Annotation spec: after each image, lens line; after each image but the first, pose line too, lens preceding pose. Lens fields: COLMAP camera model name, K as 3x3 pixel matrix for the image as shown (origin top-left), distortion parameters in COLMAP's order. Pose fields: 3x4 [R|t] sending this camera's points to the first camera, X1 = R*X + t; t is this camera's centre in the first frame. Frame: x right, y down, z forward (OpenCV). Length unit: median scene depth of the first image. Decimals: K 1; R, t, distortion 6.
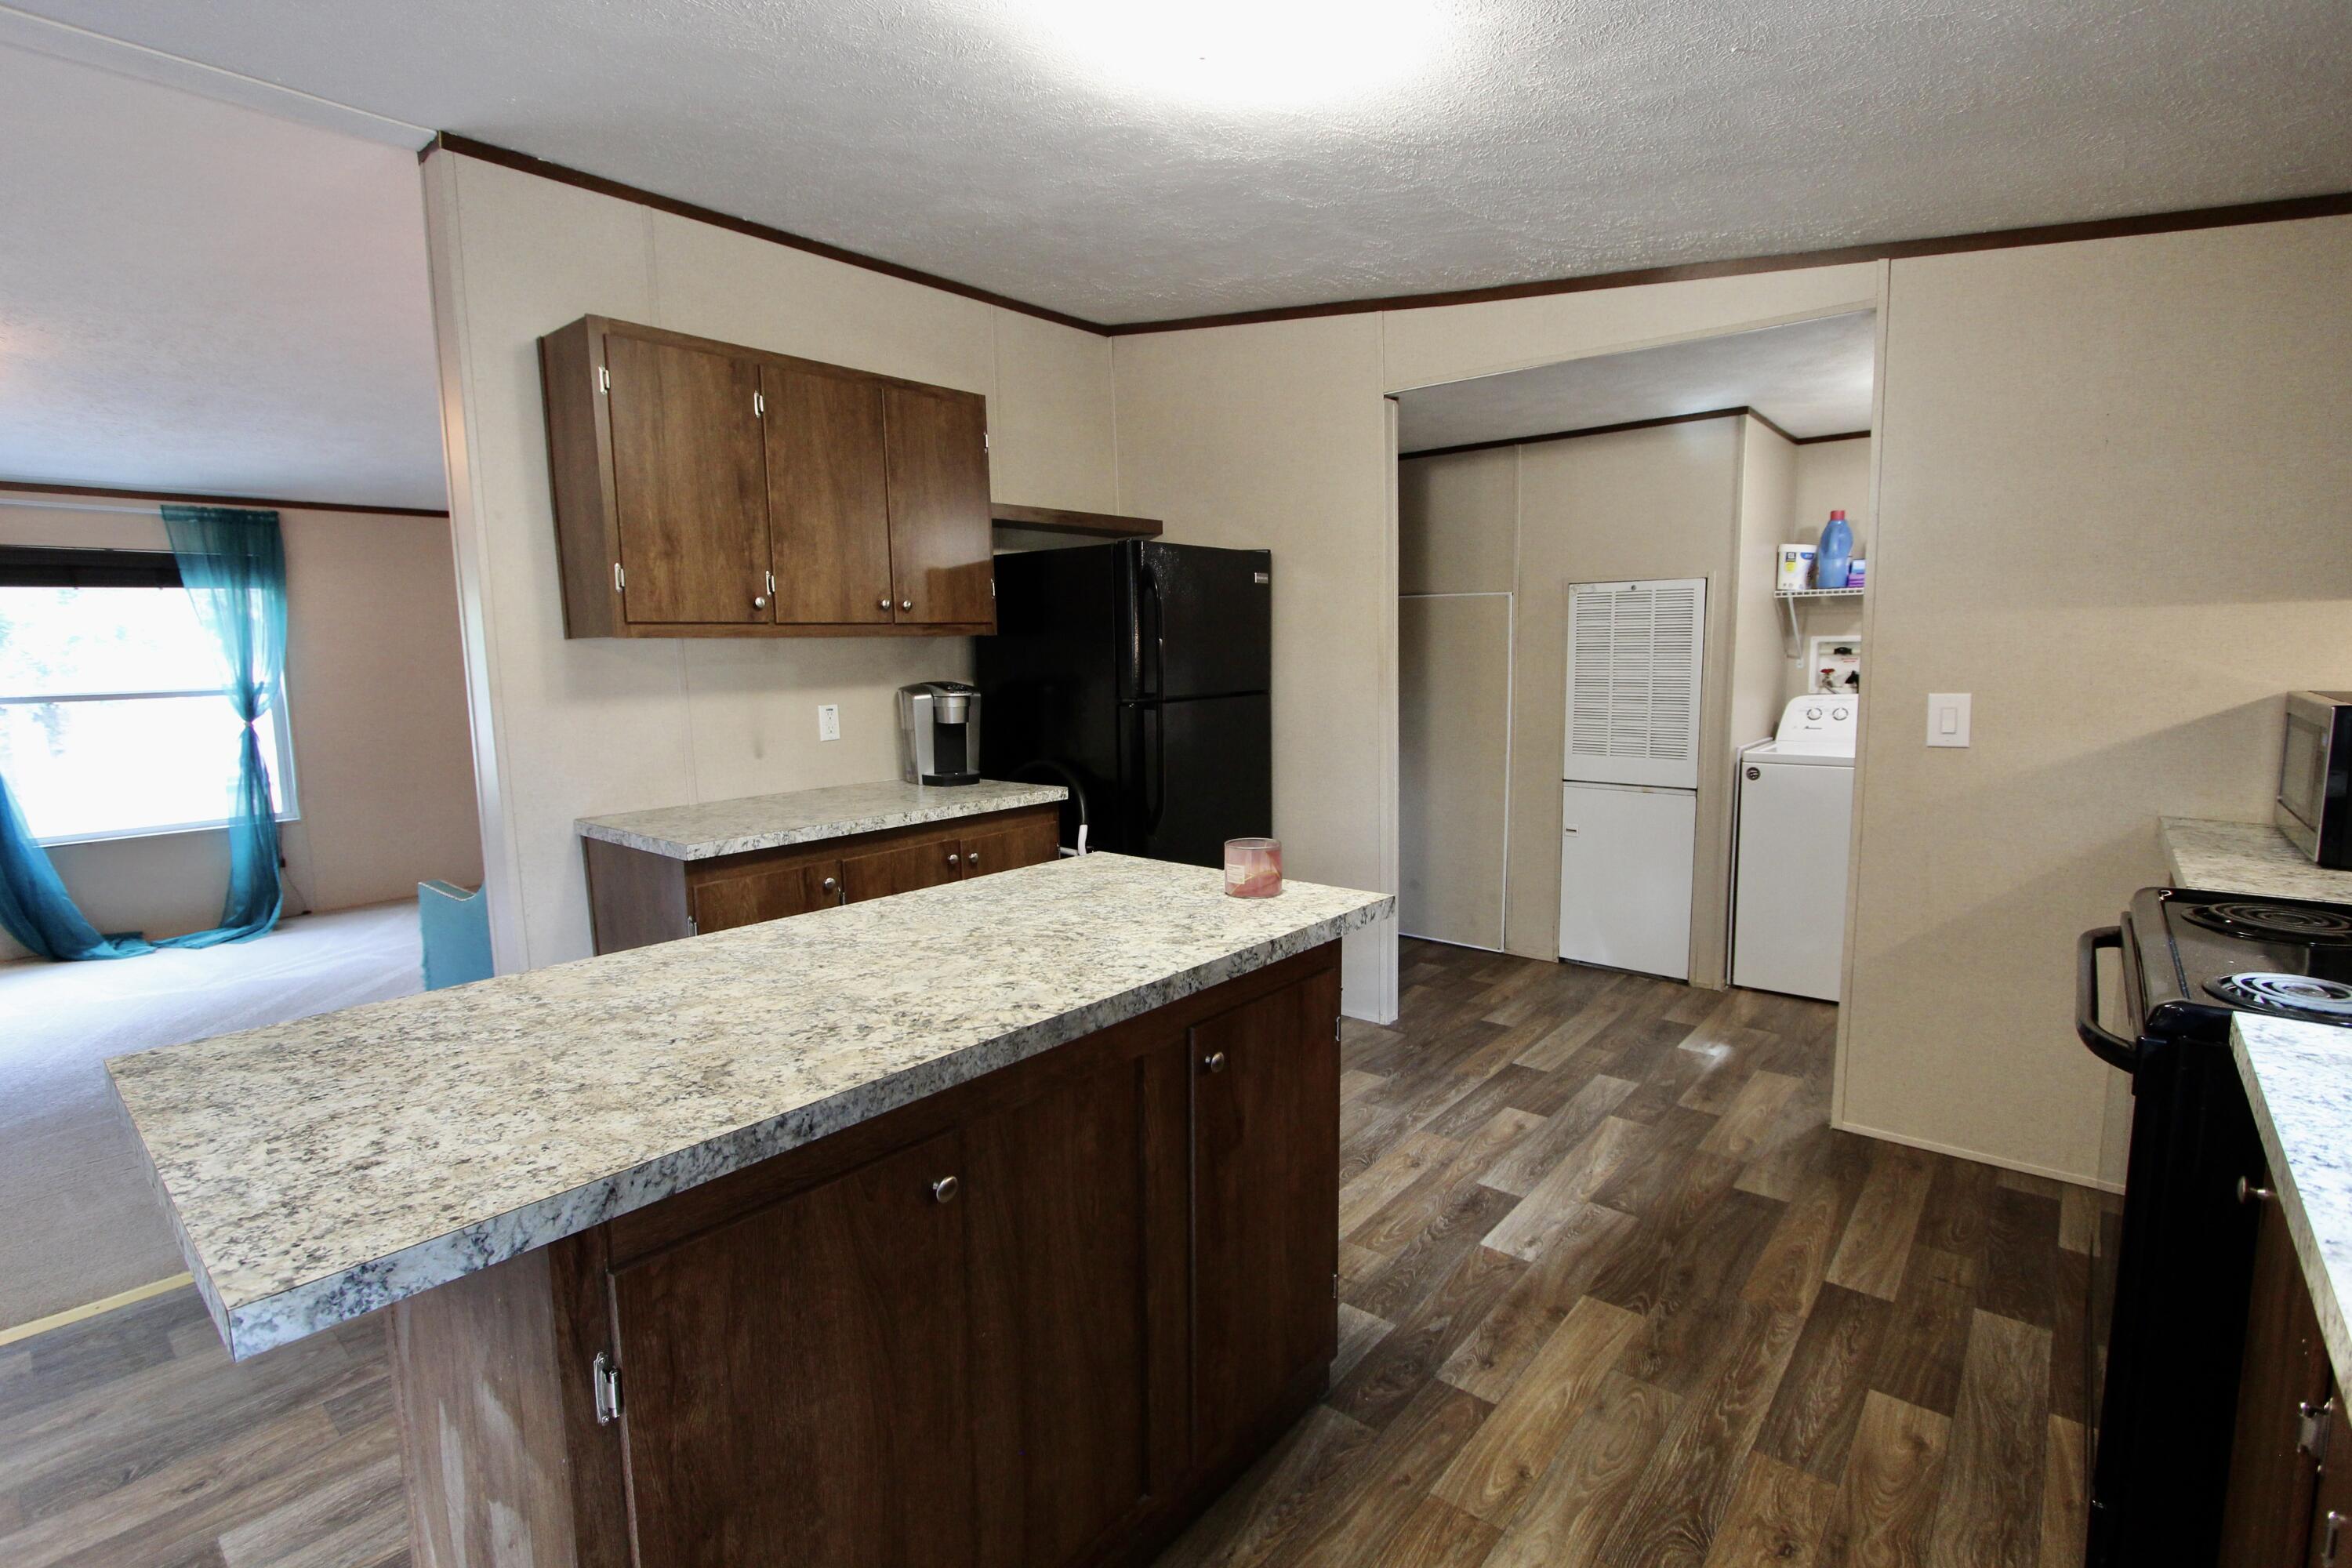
lens RADIAL K [[1084.8, 0, 1172.7], [0, 1084.8, 778.3], [0, 0, 1]] dist [-0.016282, 0.001876]
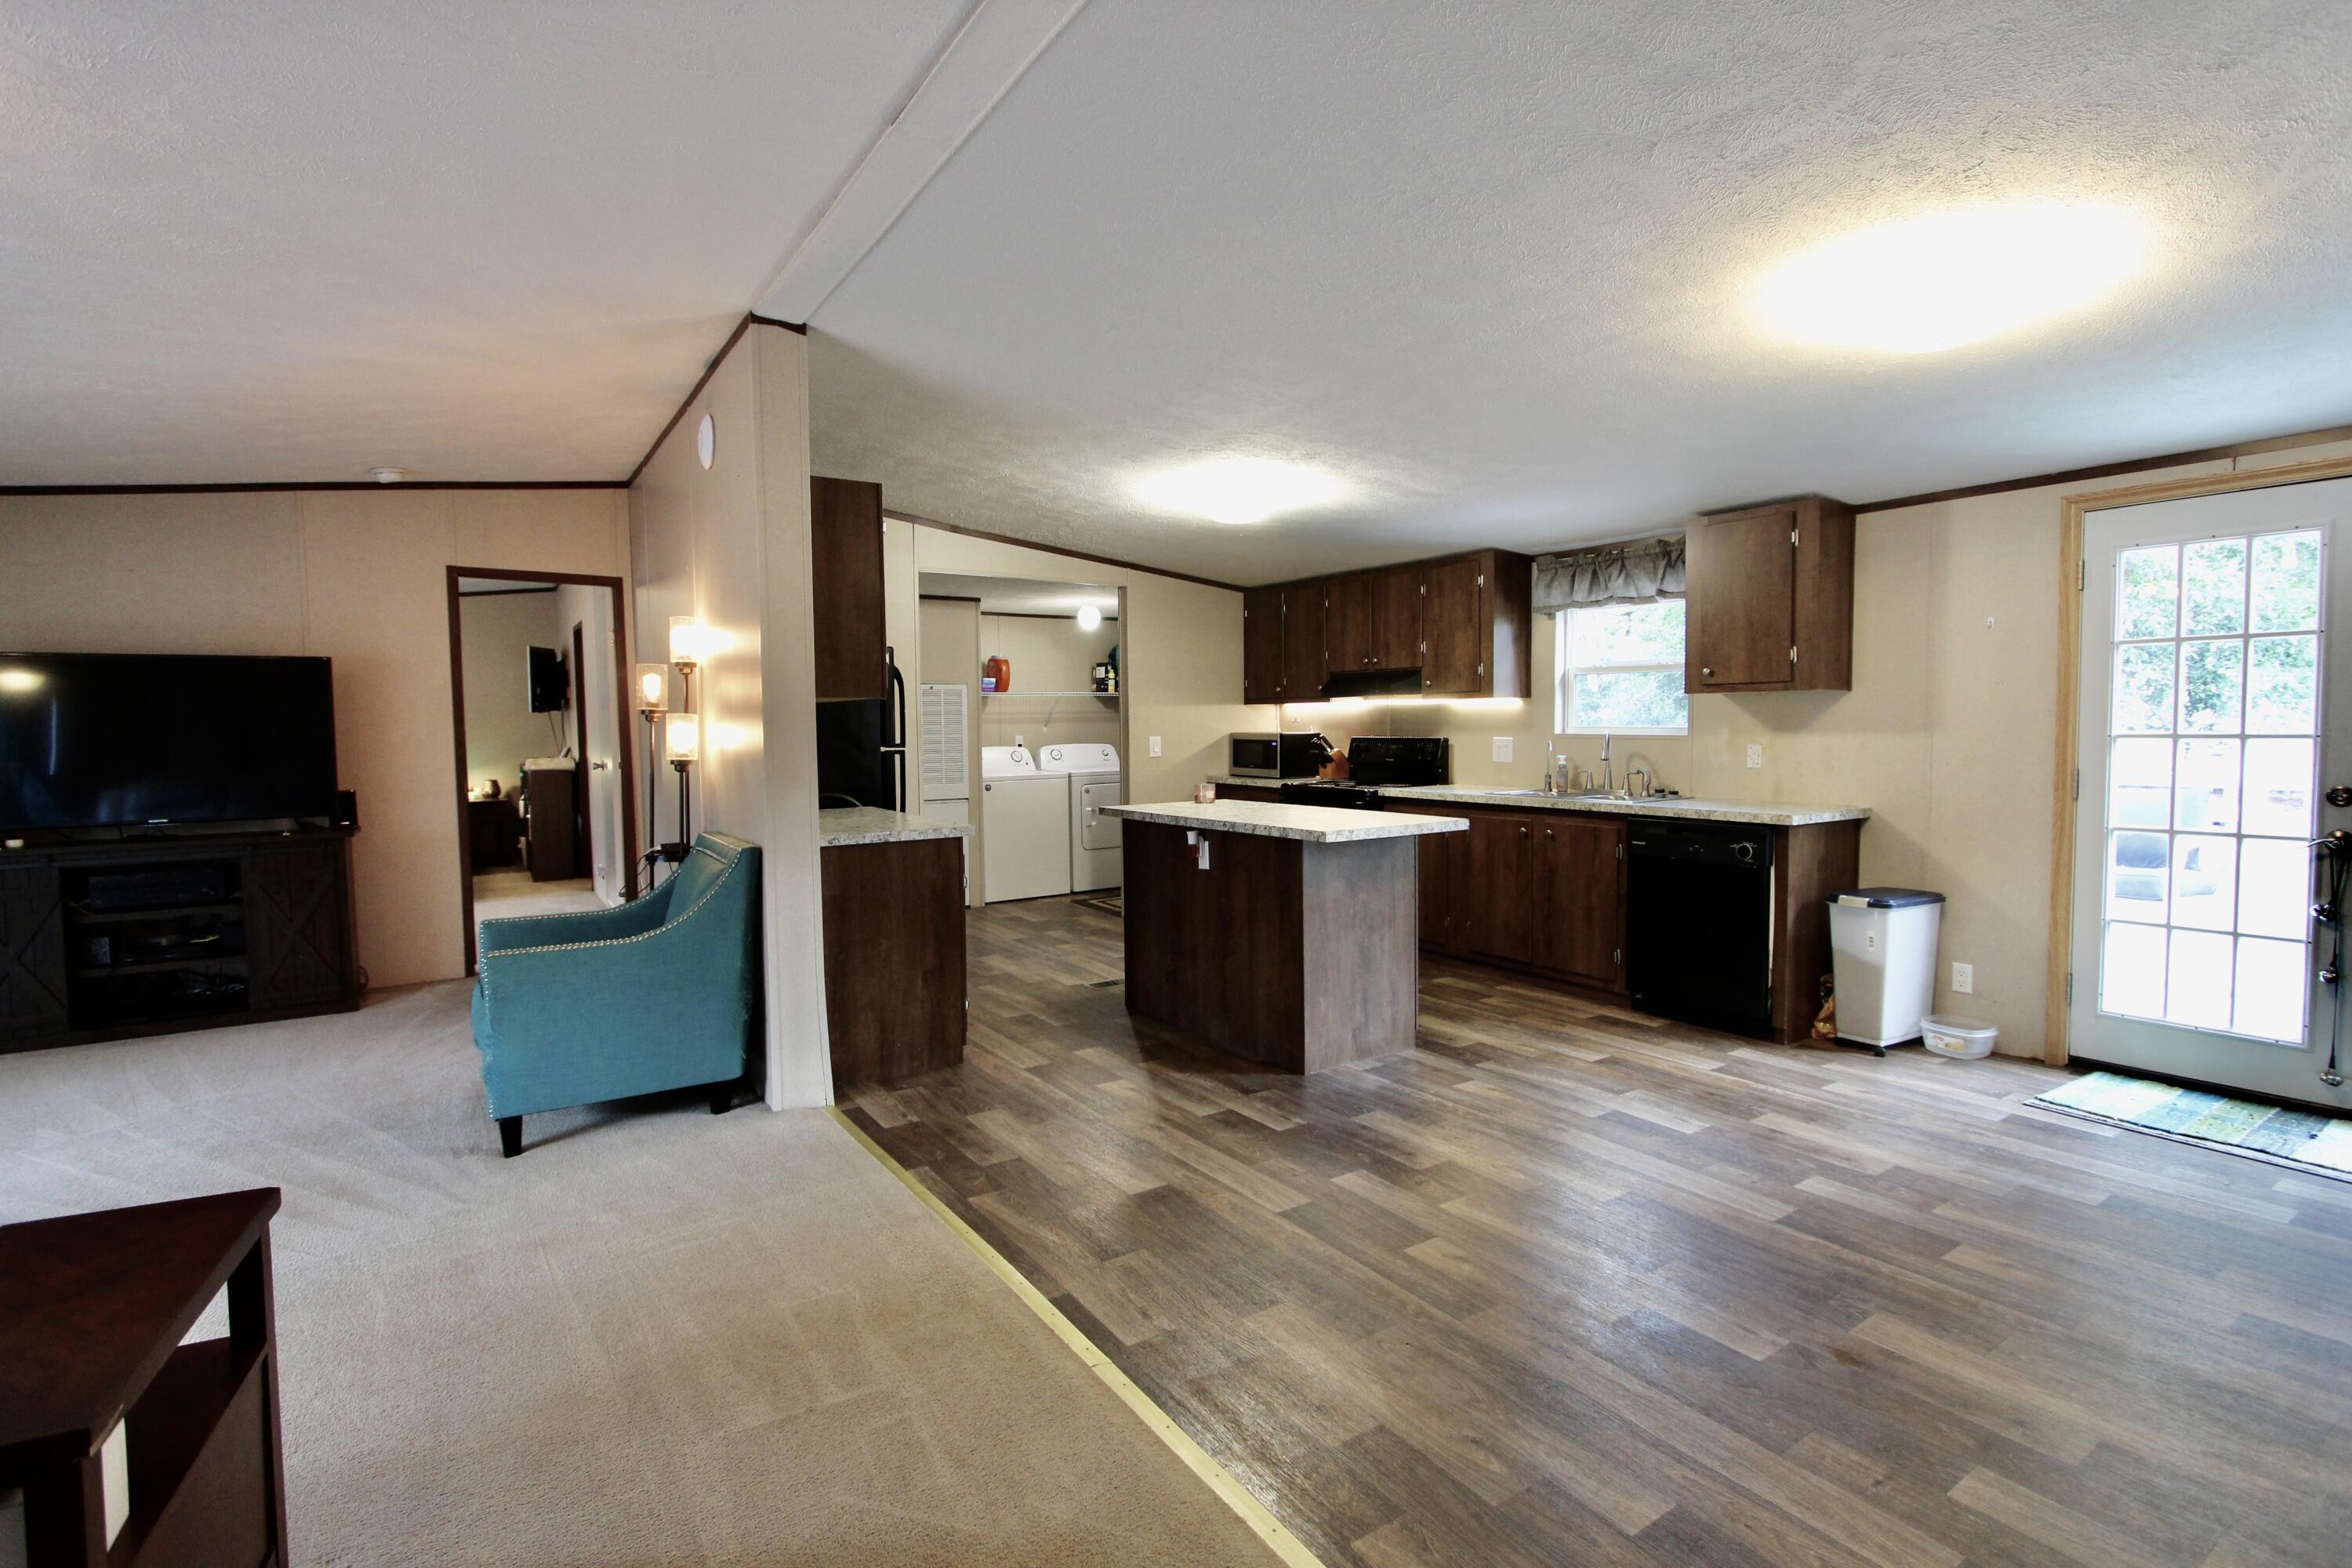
lens RADIAL K [[1084.8, 0, 1173.2], [0, 1084.8, 782.6], [0, 0, 1]] dist [-0.016282, 0.001876]
pose [[0.277364, -0.040164, 0.959925, -1.338086], [0.121014, 0.992629, 0.006566, 0.015281], [-0.953113, 0.114343, 0.280180, 0.168702]]
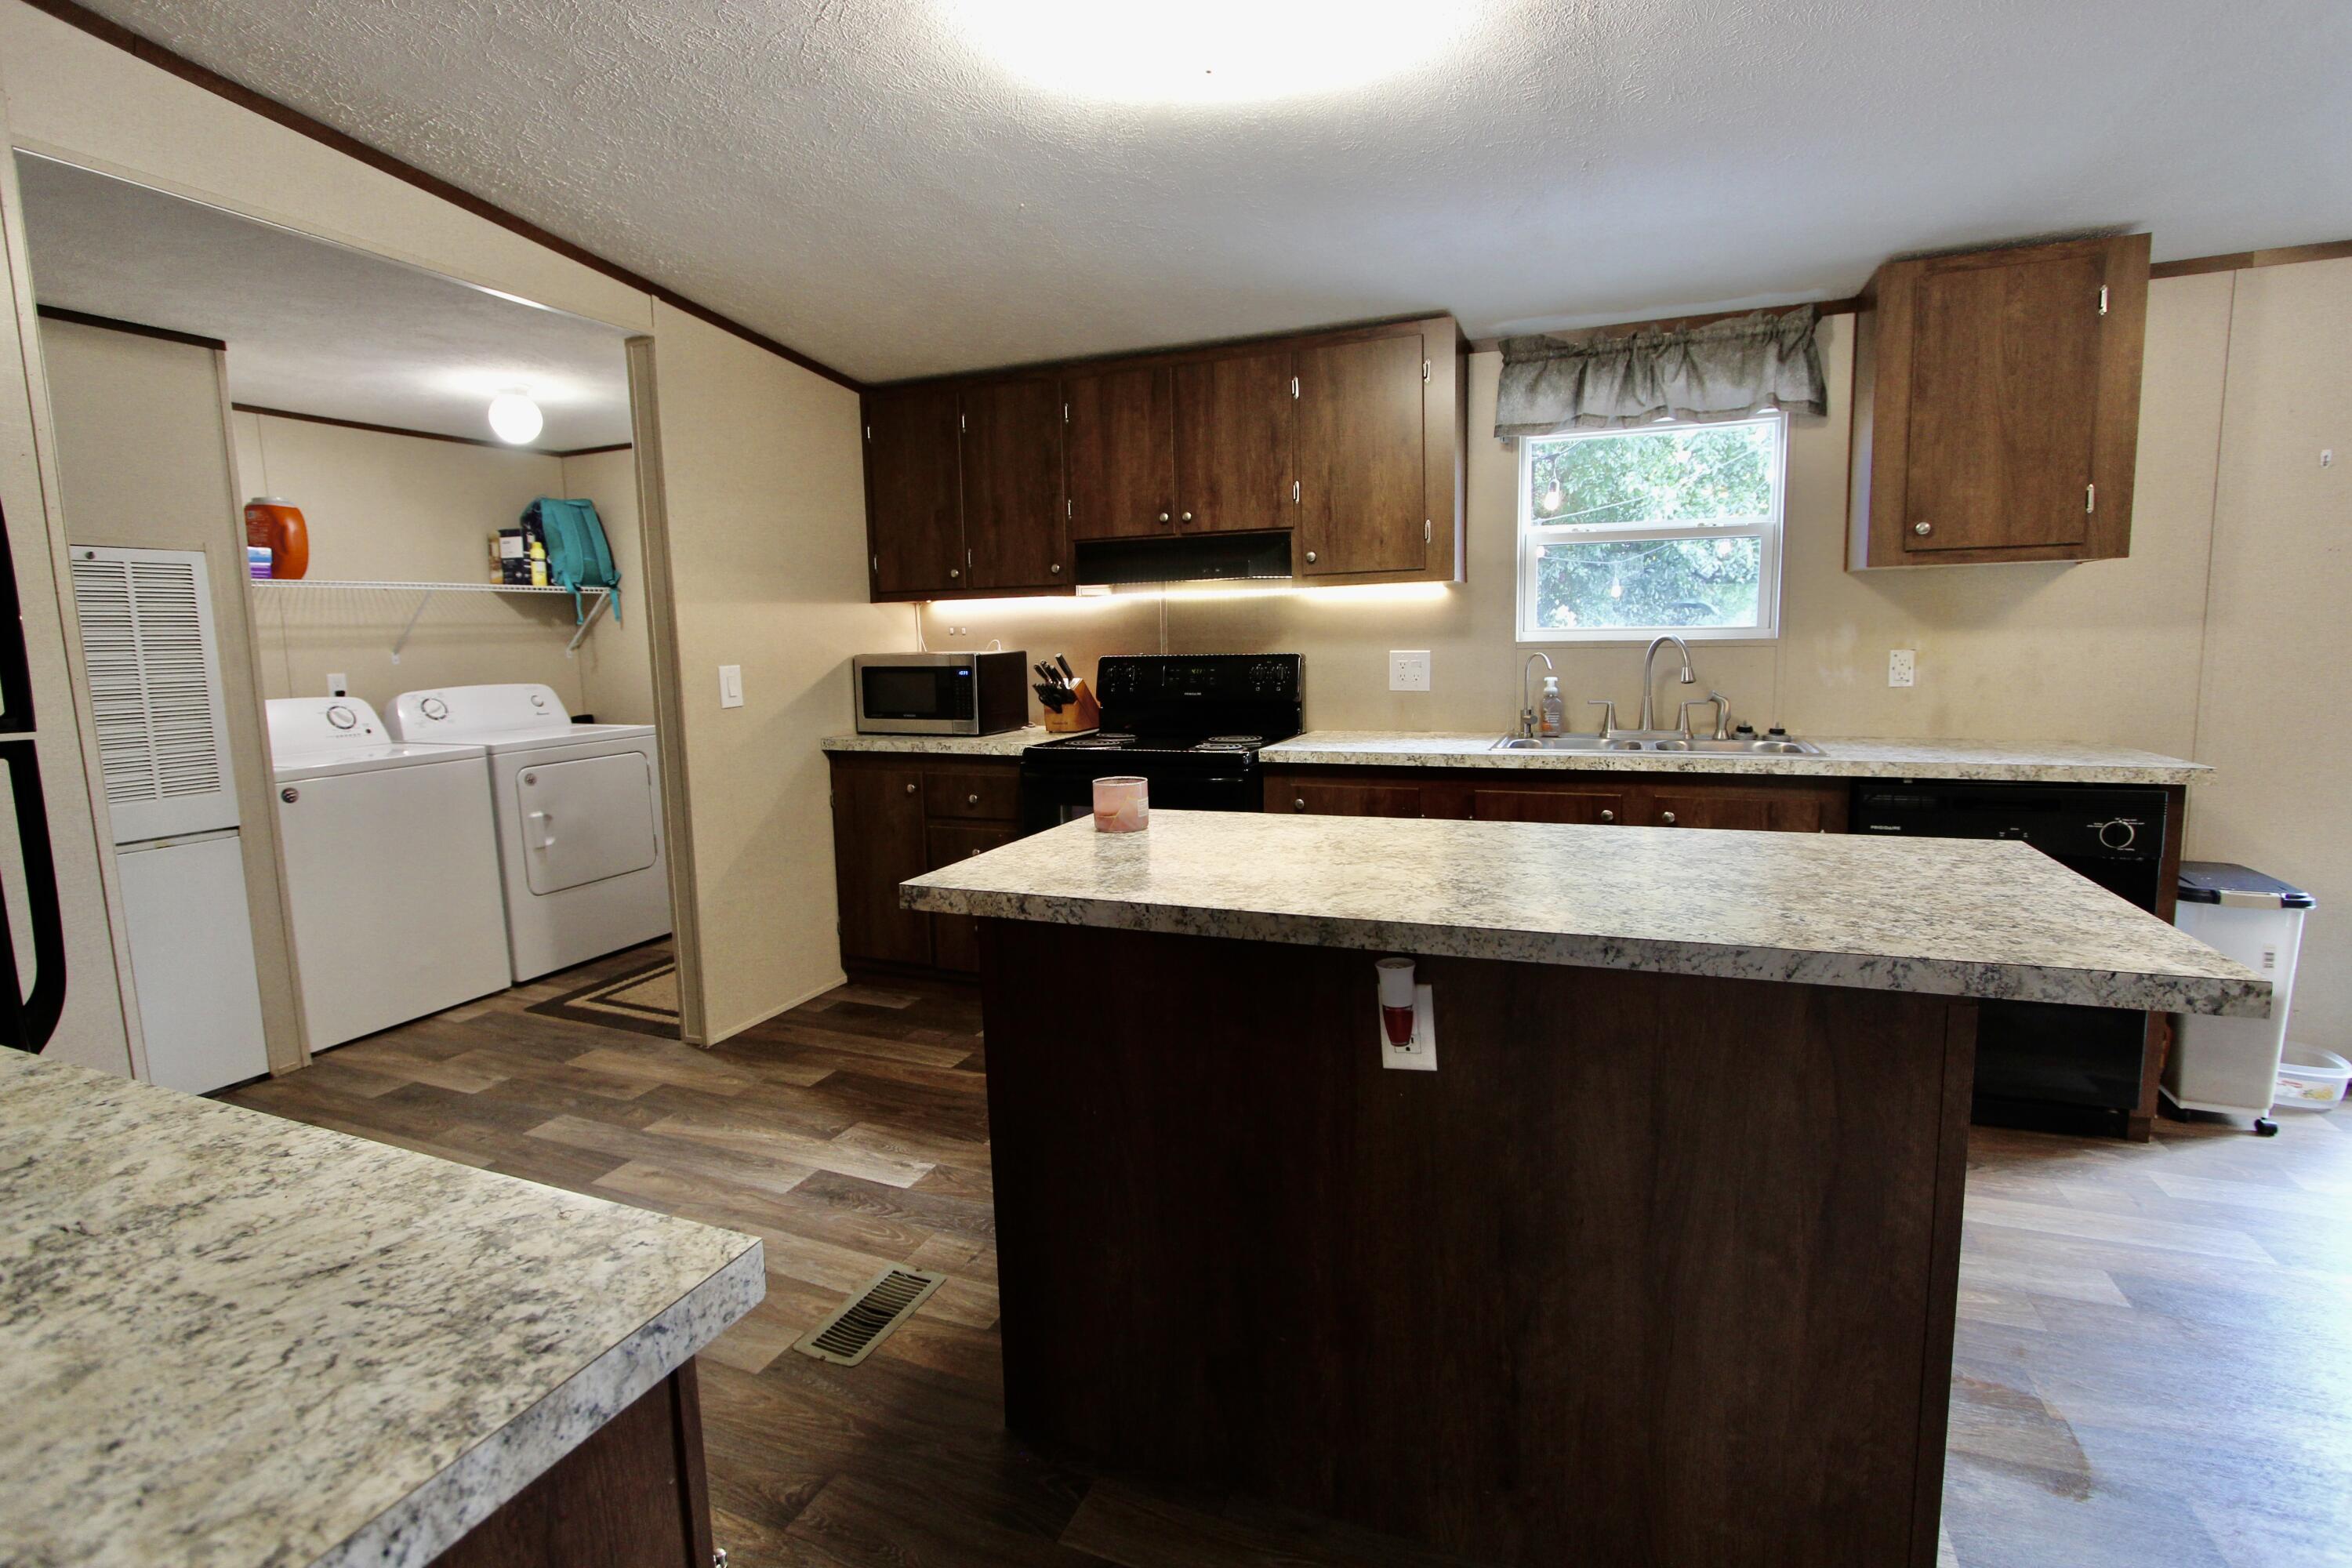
lens RADIAL K [[1084.8, 0, 1168.7], [0, 1084.8, 773.0], [0, 0, 1]] dist [-0.016282, 0.001876]
pose [[-0.304028, -0.098053, 0.947604, -0.493304], [0.143832, 0.978563, 0.147403, -0.050450], [-0.941743, 0.181110, -0.283408, 0.661348]]
